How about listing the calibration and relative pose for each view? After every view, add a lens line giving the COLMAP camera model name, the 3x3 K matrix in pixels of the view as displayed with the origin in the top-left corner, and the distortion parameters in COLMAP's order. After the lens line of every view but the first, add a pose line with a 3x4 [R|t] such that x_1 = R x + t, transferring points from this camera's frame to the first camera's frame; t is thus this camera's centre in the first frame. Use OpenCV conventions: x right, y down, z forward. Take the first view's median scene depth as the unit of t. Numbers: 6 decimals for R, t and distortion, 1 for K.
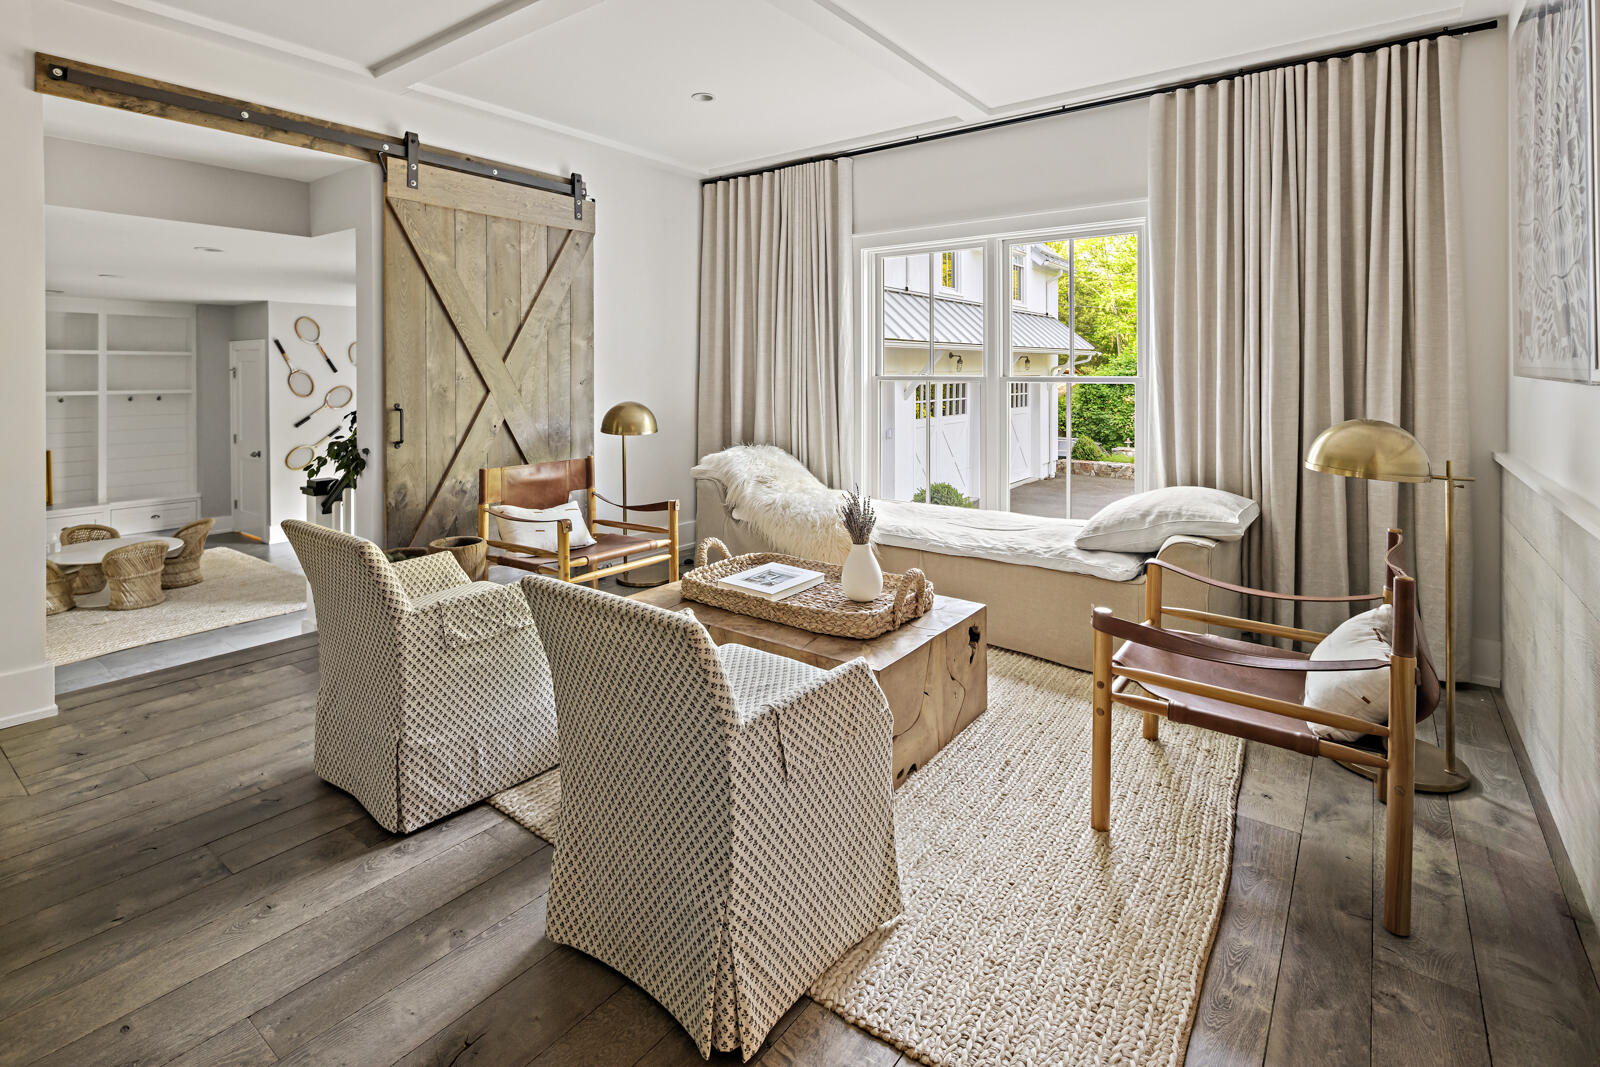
lens RADIAL K [[777.9, 0, 801.2], [0, 777.9, 372.4], [0, 0, 1]] dist [-0.000259, -0.001381]
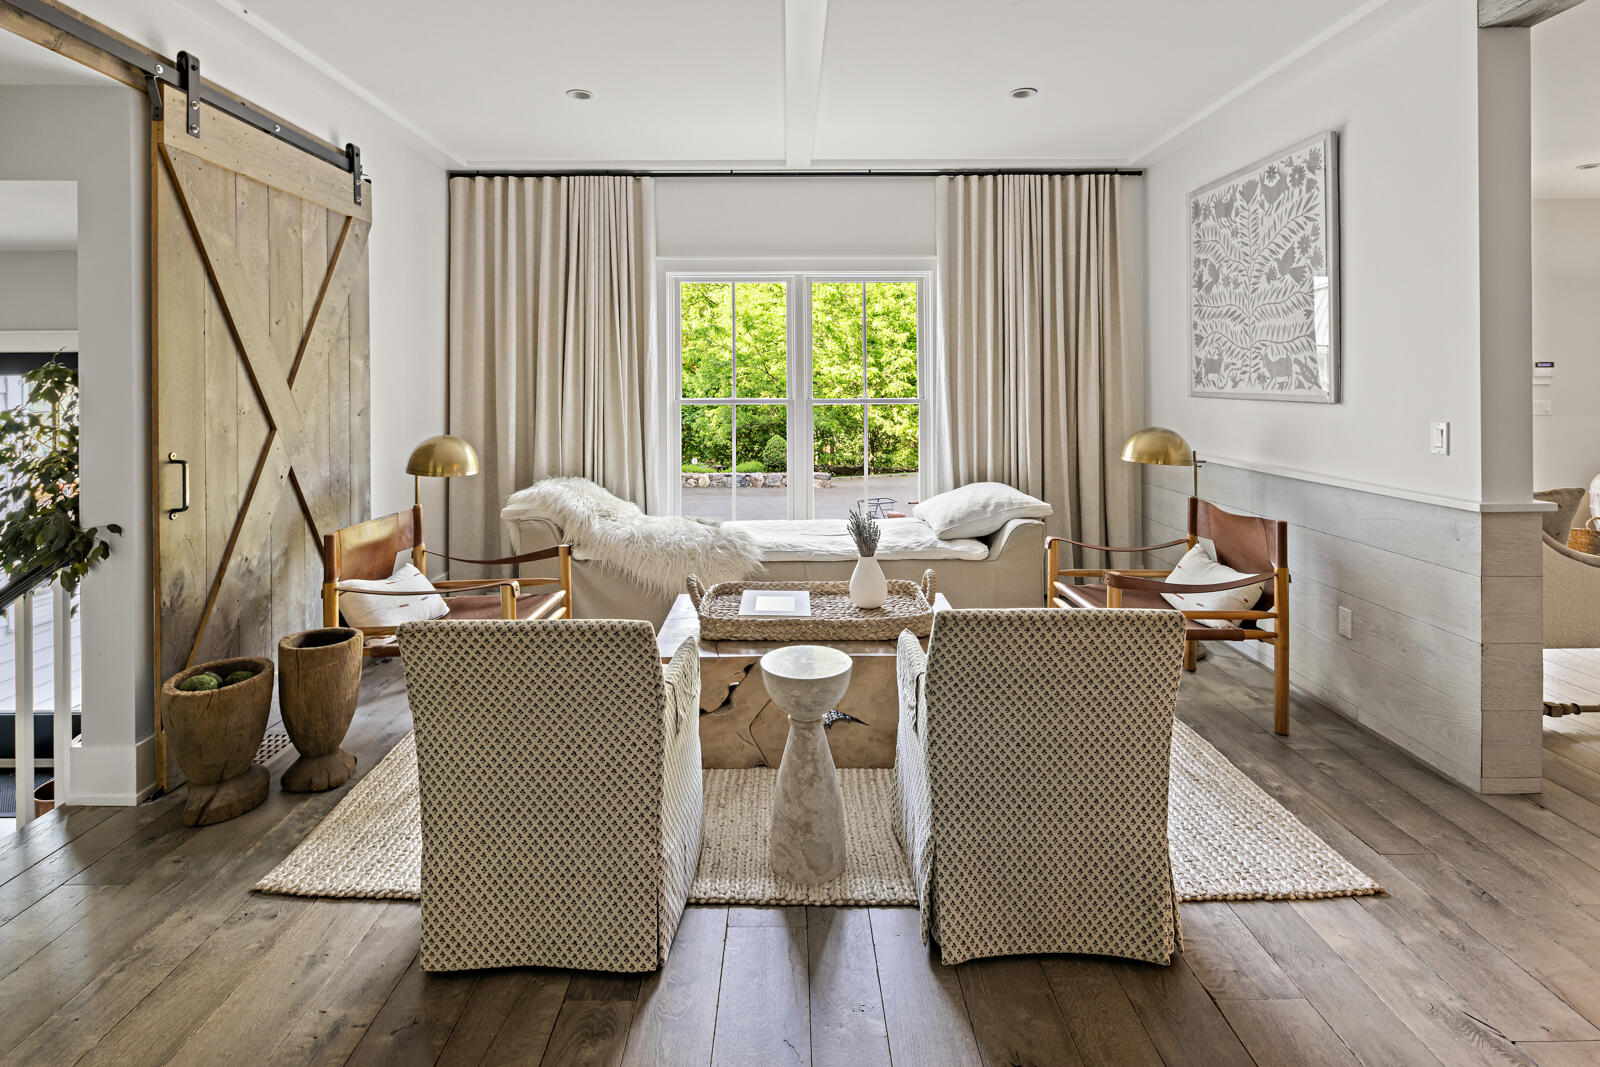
lens RADIAL K [[778.9, 0, 797.0], [0, 778.9, 384.6], [0, 0, 1]] dist [0.002771, -0.000392]
pose [[0.793455, -0.002018, 0.608626, -0.473396], [0.004288, 0.999988, -0.002274, -0.014203], [-0.608614, 0.004414, 0.793454, 0.130023]]
